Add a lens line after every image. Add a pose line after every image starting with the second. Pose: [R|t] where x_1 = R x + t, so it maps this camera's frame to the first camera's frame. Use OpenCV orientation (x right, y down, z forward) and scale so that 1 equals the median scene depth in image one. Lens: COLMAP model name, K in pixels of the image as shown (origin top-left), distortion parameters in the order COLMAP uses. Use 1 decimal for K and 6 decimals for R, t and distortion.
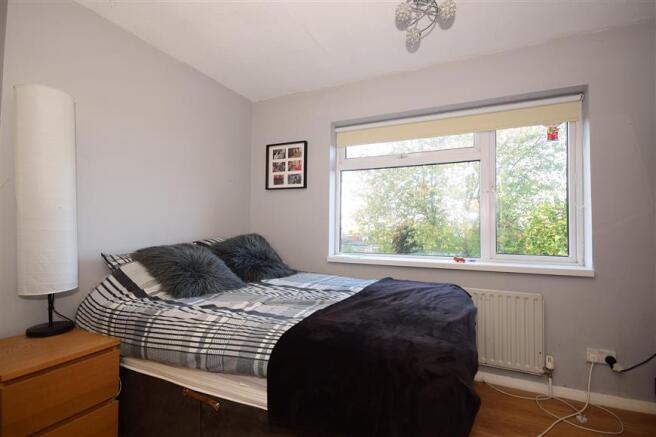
lens RADIAL K [[303.6, 0, 328.0], [0, 303.6, 218.5], [0, 0, 1]] dist [0.001321, 0.000104]
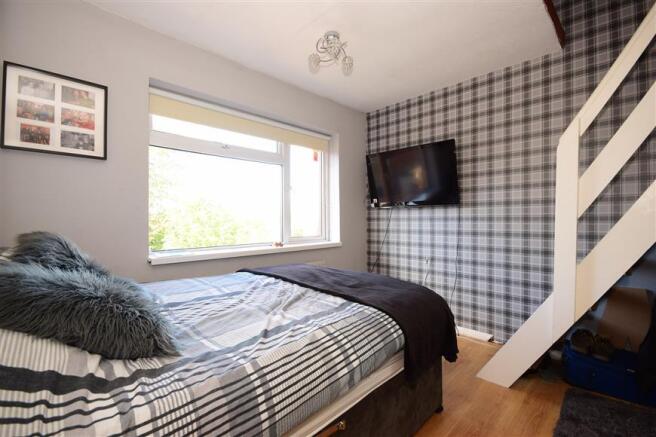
lens RADIAL K [[295.8, 0, 328.0], [0, 295.8, 218.5], [0, 0, 1]] dist [-0.002524, -0.000840]
pose [[0.354744, -0.007682, 0.934932, -0.499572], [-0.022462, 0.999608, 0.016737, 0.005107], [-0.934694, -0.026938, 0.354432, 0.322570]]
